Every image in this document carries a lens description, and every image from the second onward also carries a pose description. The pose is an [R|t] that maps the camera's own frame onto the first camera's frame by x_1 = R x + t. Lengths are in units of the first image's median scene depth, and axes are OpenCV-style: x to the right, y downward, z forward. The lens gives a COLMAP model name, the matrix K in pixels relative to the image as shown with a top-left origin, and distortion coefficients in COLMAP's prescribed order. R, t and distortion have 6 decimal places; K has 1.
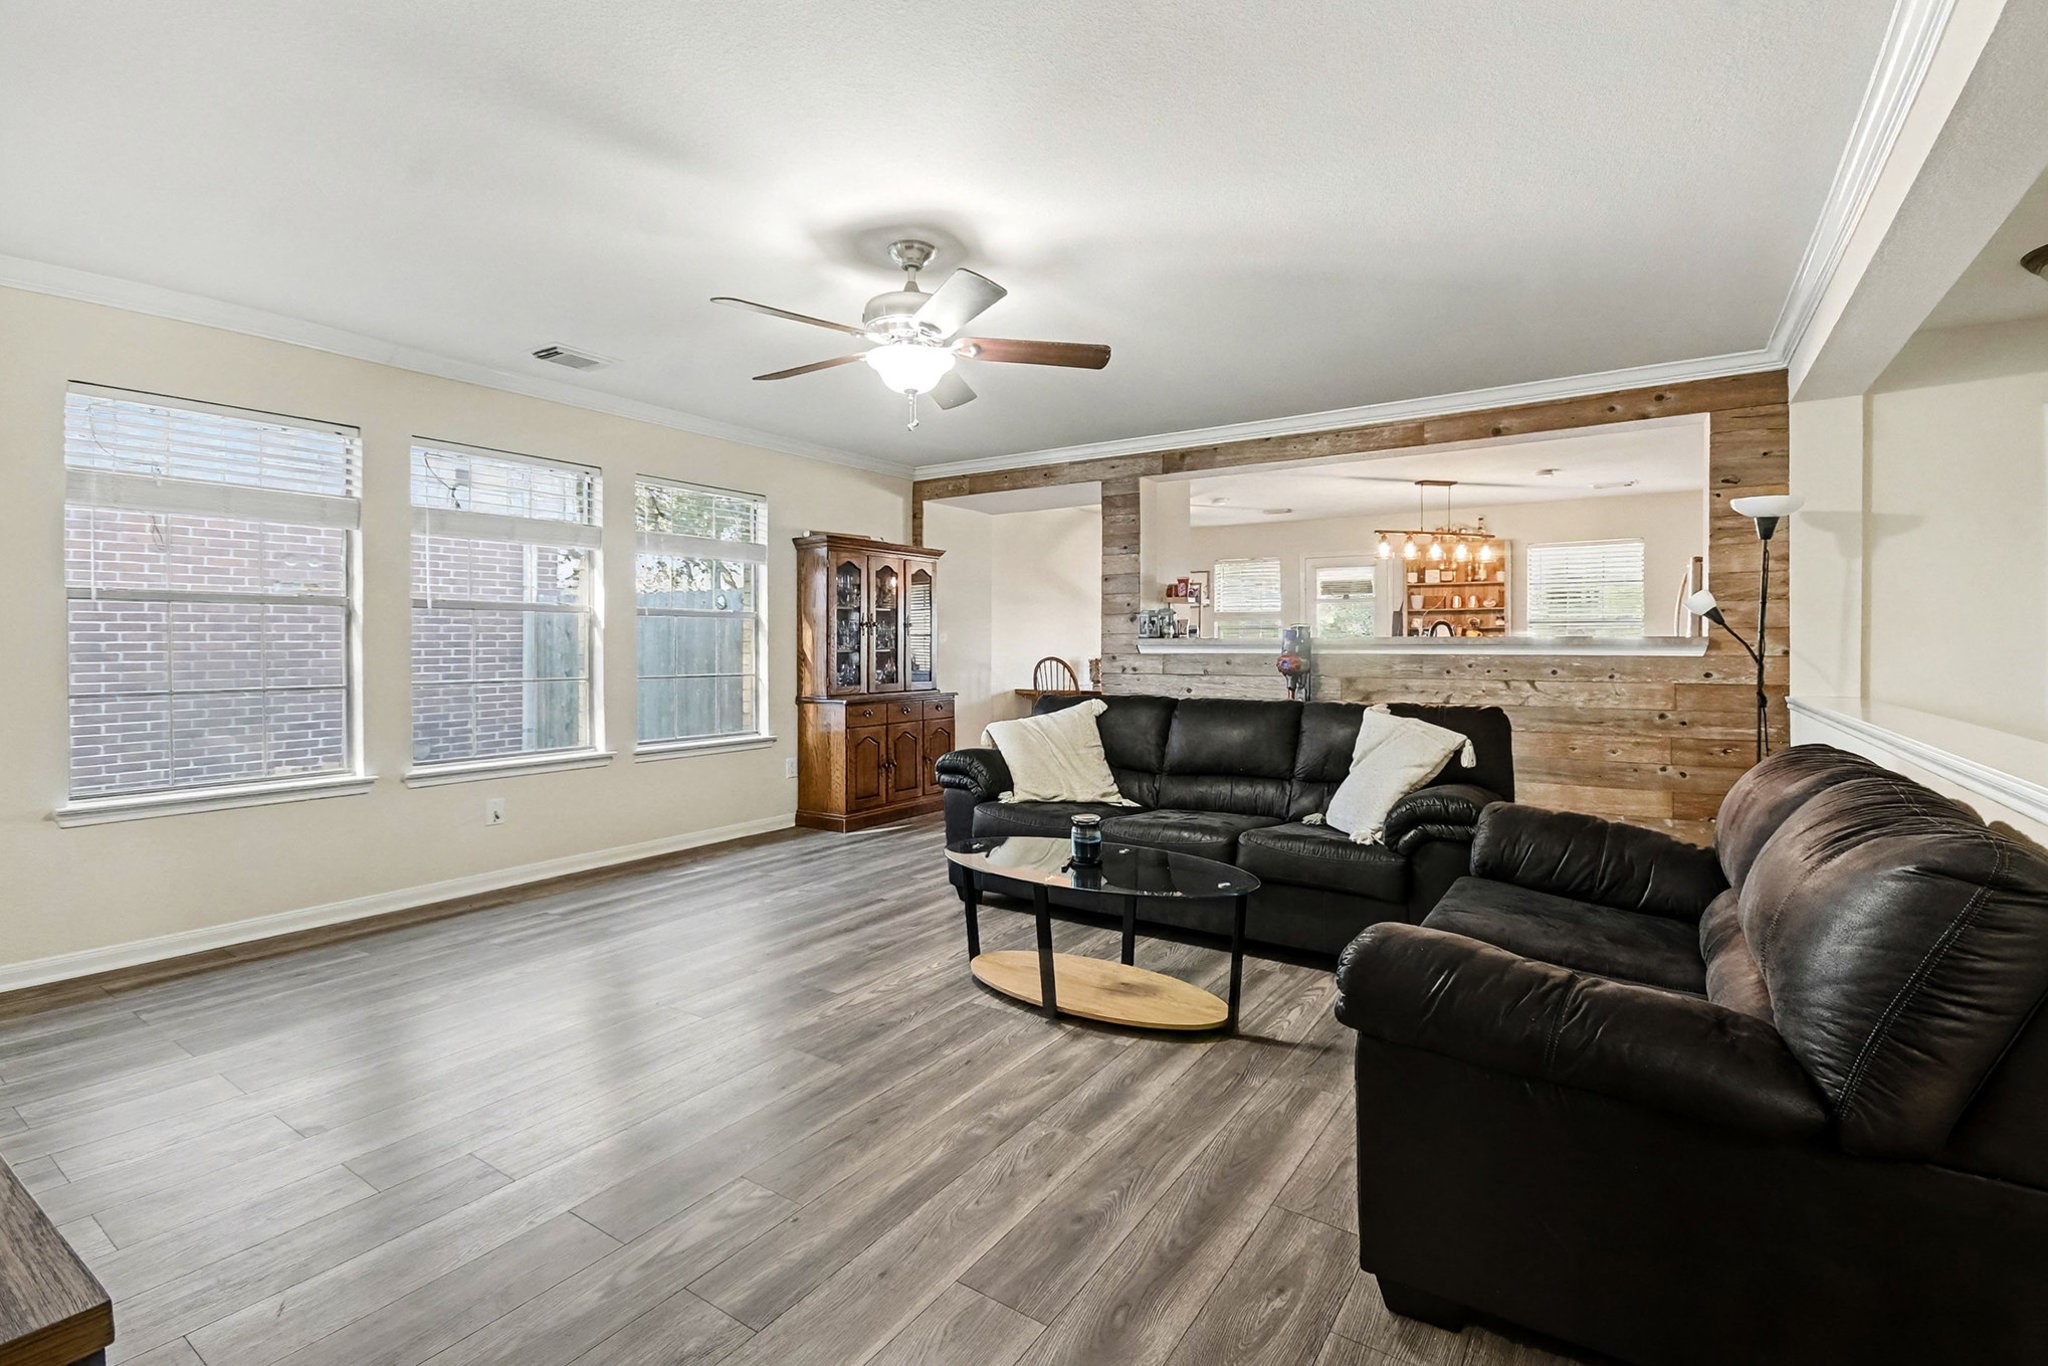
lens RADIAL K [[921.8, 0, 1029.4], [0, 921.8, 651.4], [0, 0, 1]] dist [-0.001386, -0.000203]
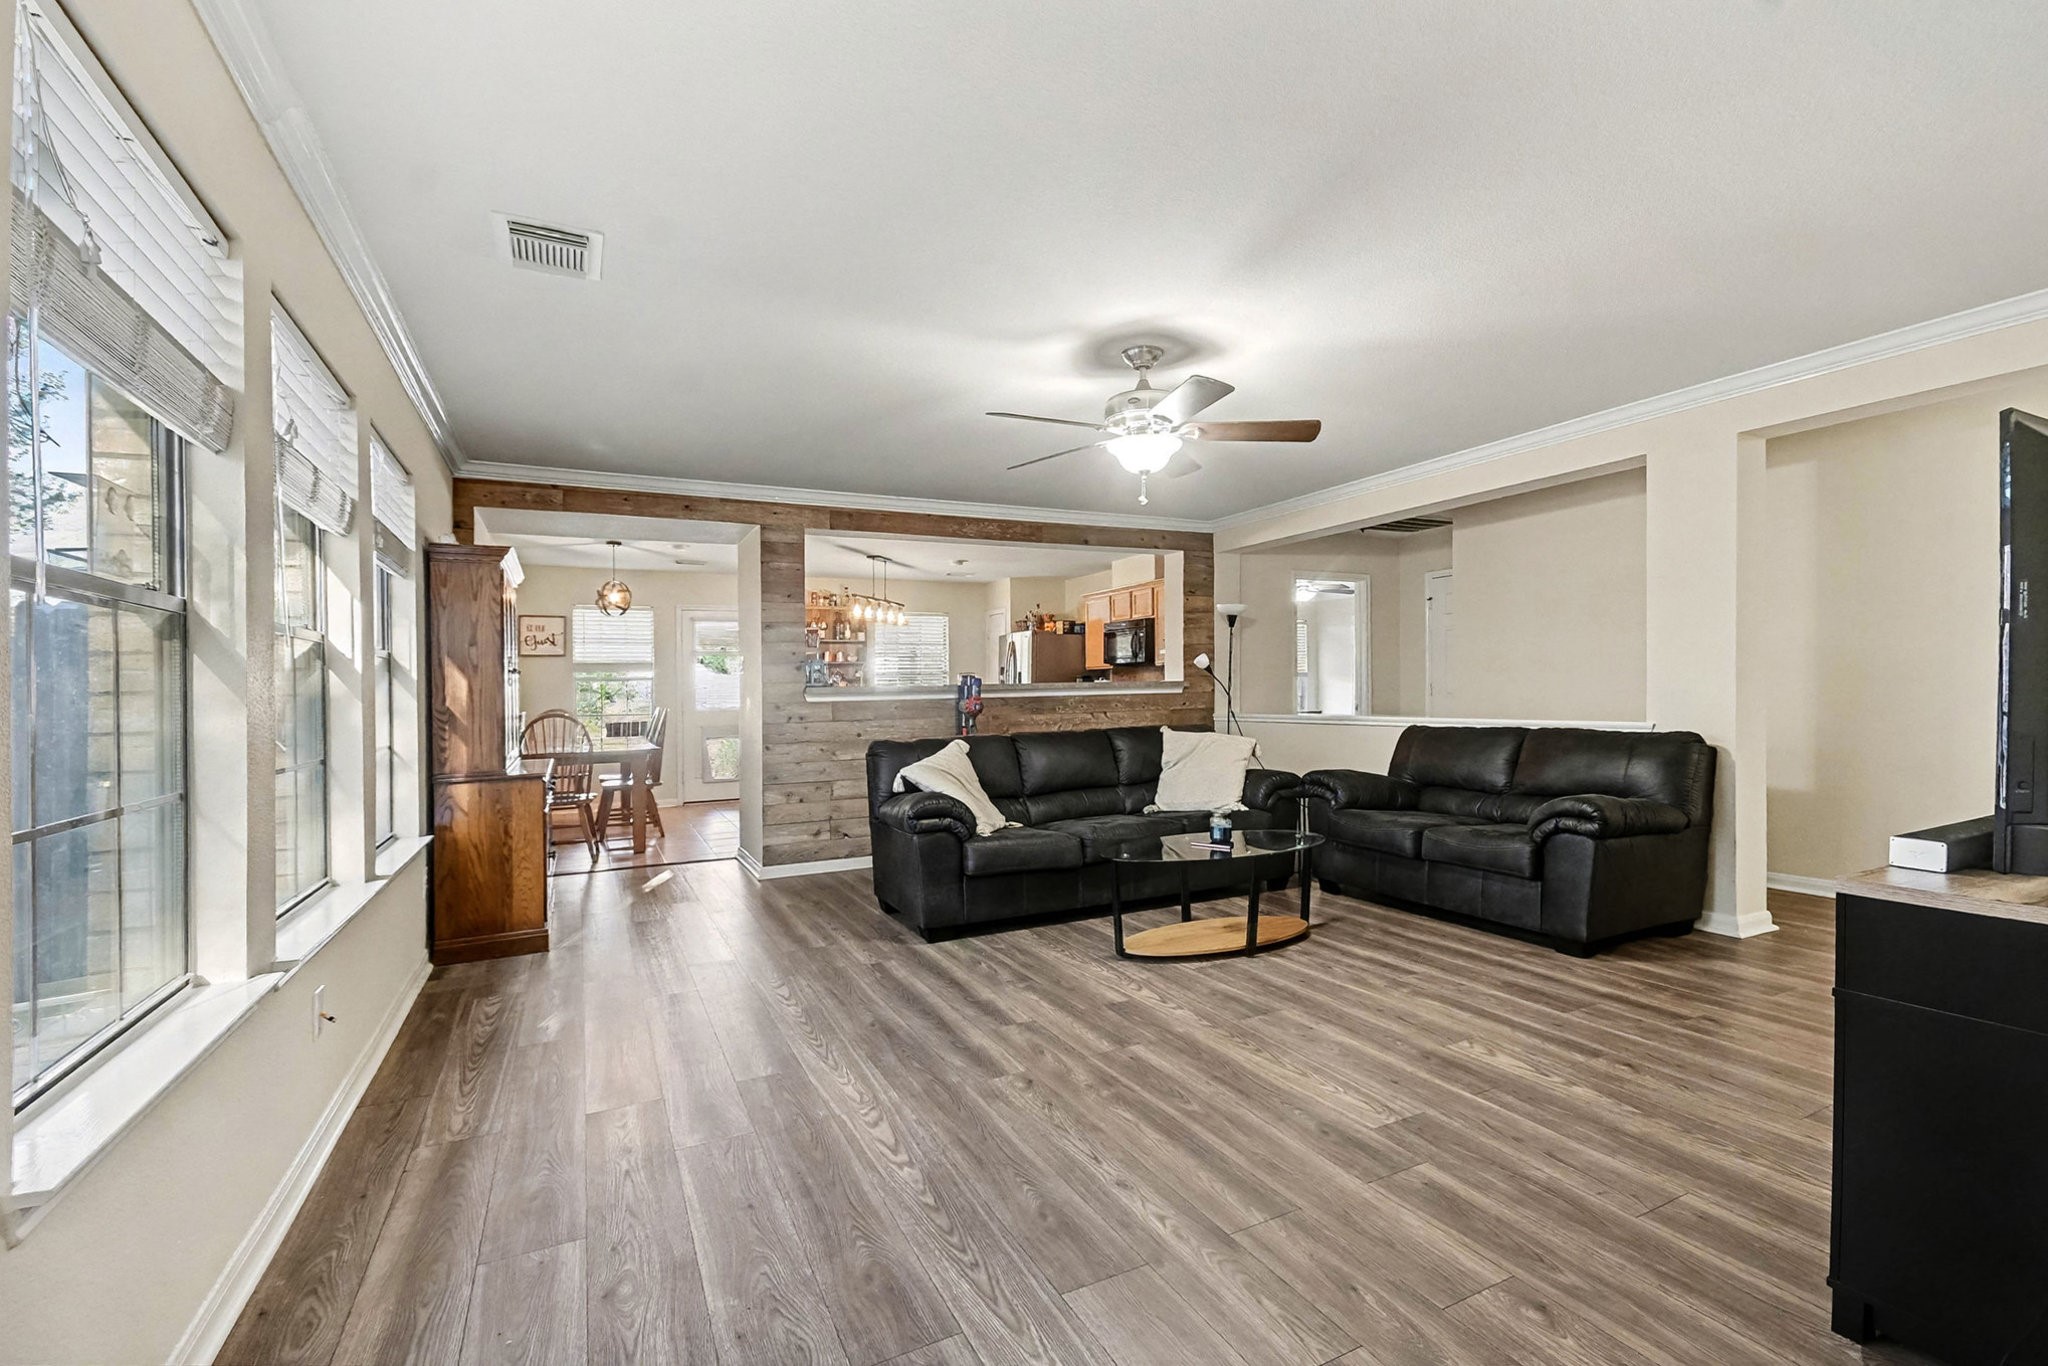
lens RADIAL K [[925.9, 0, 1035.0], [0, 925.9, 699.6], [0, 0, 1]] dist [0.028683, -0.024065]
pose [[0.489276, -0.019758, 0.871905, -1.243586], [0.026101, 0.999627, 0.008005, -0.004637], [-0.871738, 0.018841, 0.489609, 0.543202]]
